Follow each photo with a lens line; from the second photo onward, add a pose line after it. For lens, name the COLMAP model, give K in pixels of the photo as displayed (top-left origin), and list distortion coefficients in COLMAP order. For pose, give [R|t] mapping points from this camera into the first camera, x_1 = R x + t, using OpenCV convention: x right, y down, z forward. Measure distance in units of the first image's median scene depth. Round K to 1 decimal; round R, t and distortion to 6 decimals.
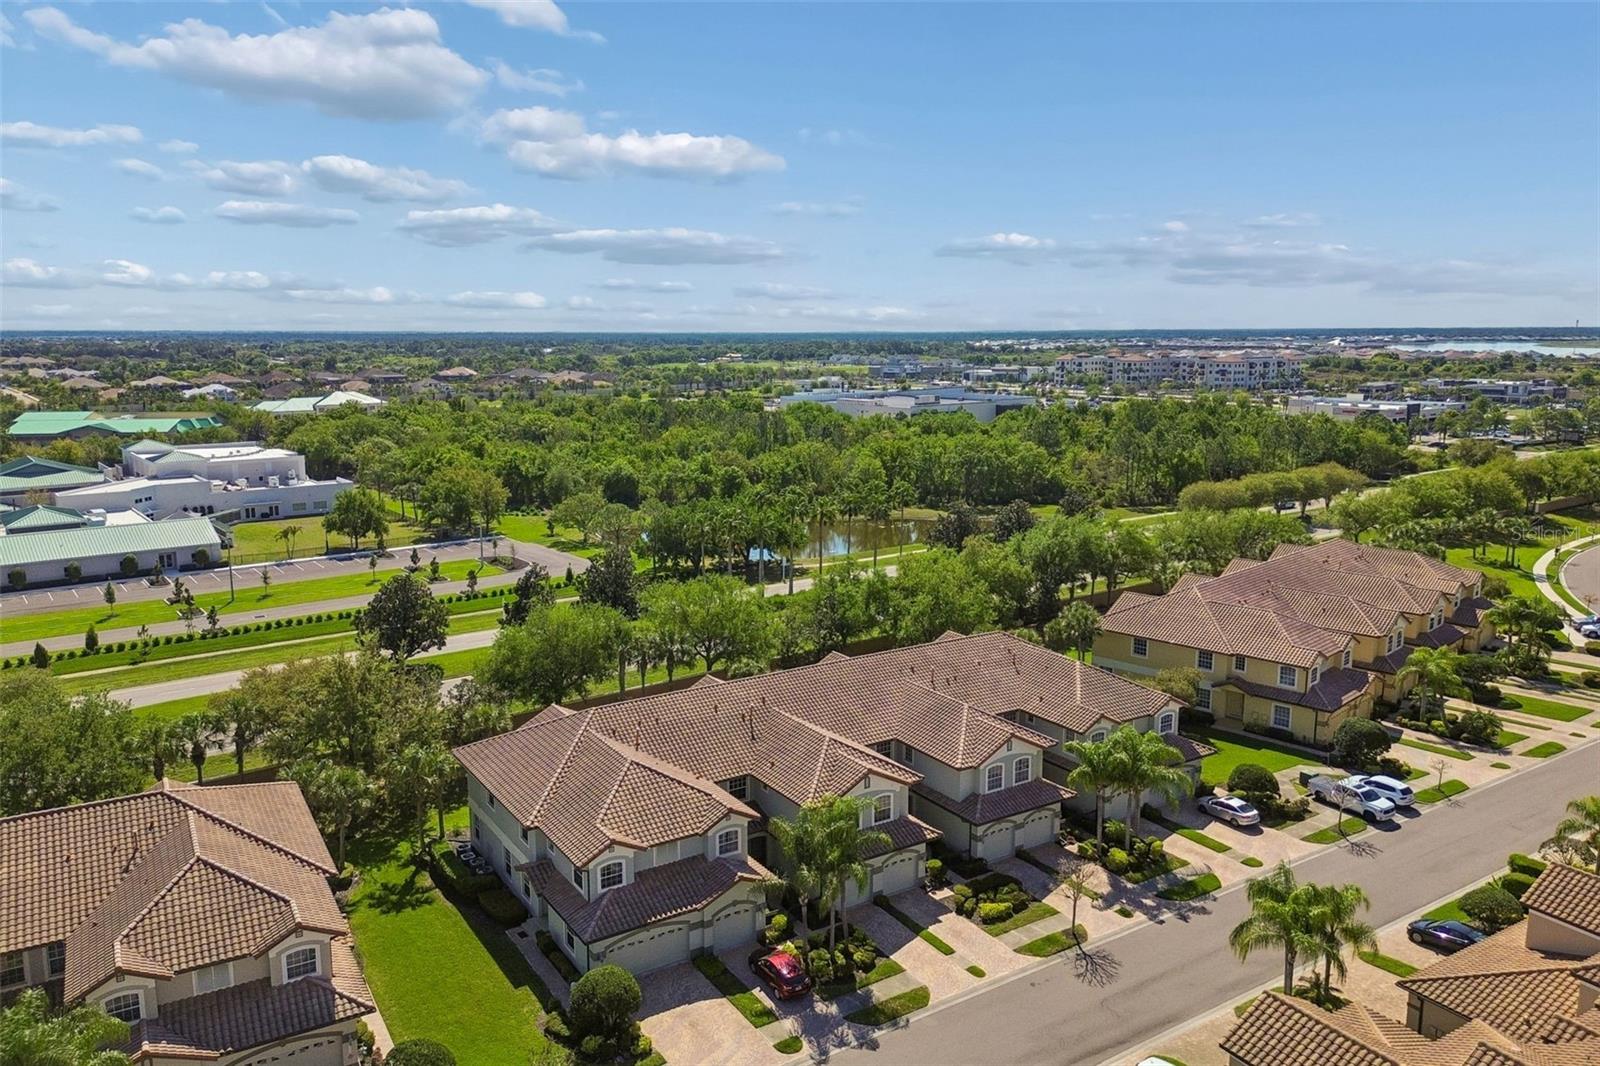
lens RADIAL K [[1115.8, 0, 800.0], [0, 1115.8, 533.0], [0, 0, 1]] dist [0.025024, -0.002715]
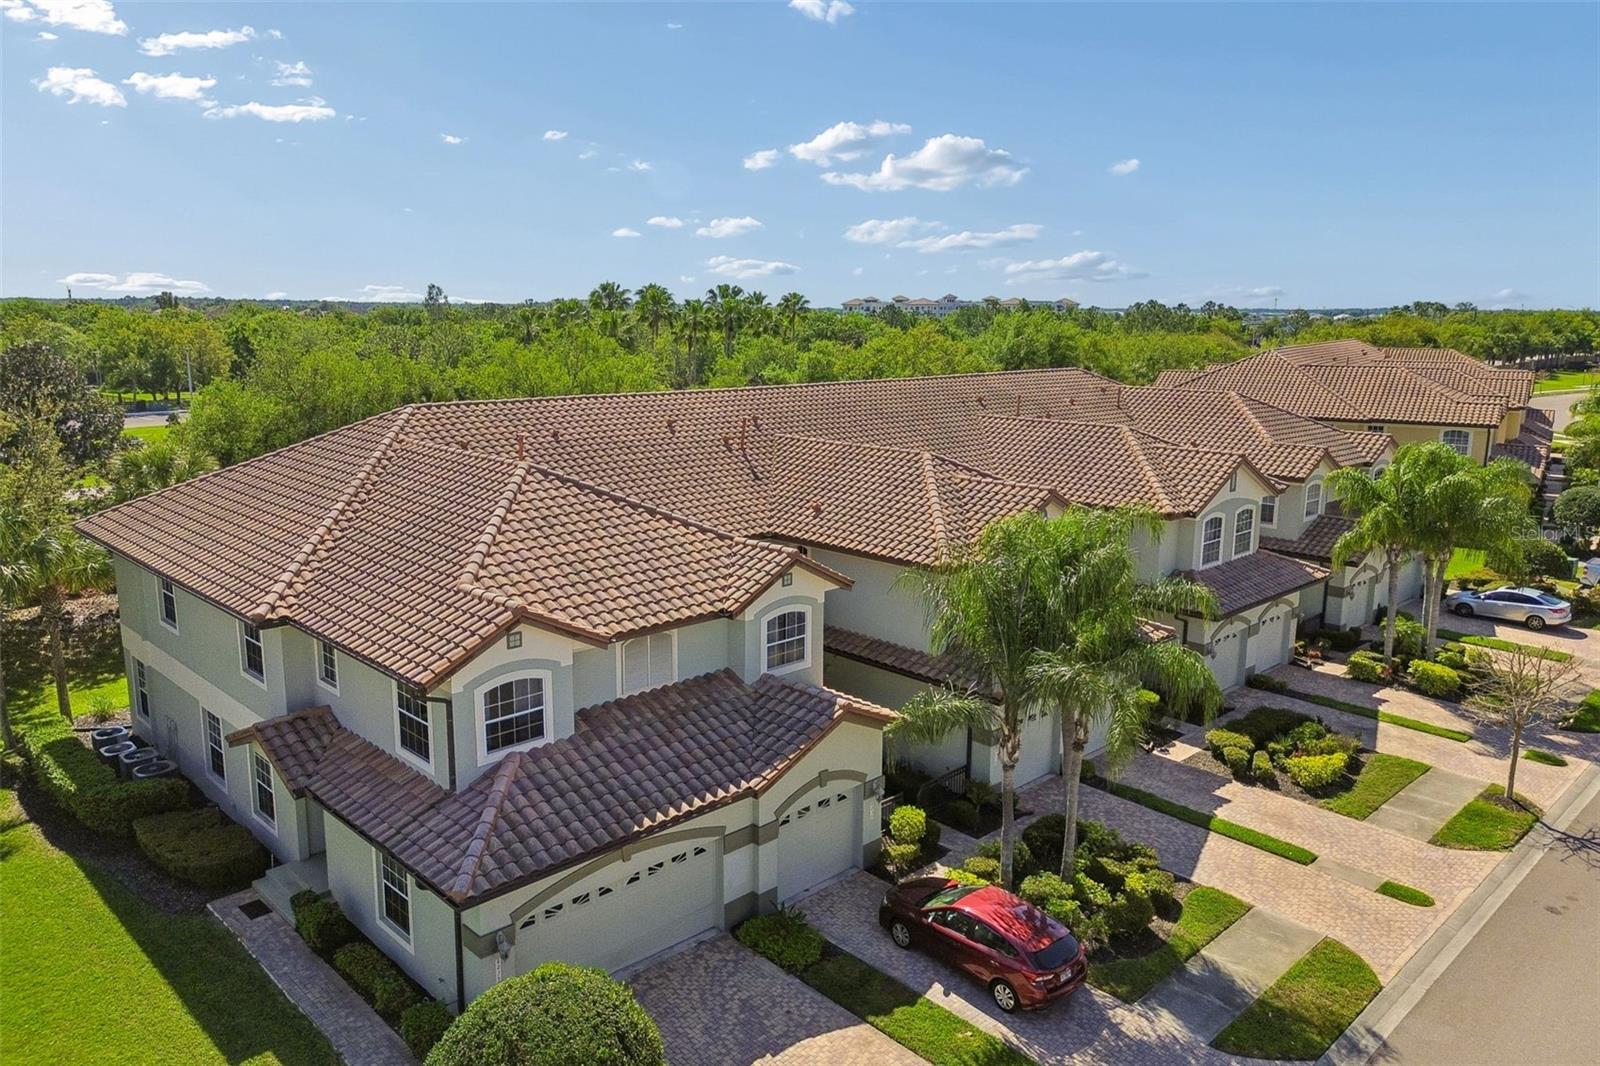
lens RADIAL K [[1115.8, 0, 800.0], [0, 1115.8, 533.0], [0, 0, 1]] dist [0.025024, -0.002715]
pose [[0.979280, -0.021951, 0.201317, -0.142509], [0.015987, 0.999385, 0.031200, 0.226607], [-0.201878, -0.027335, 0.979029, 0.603073]]
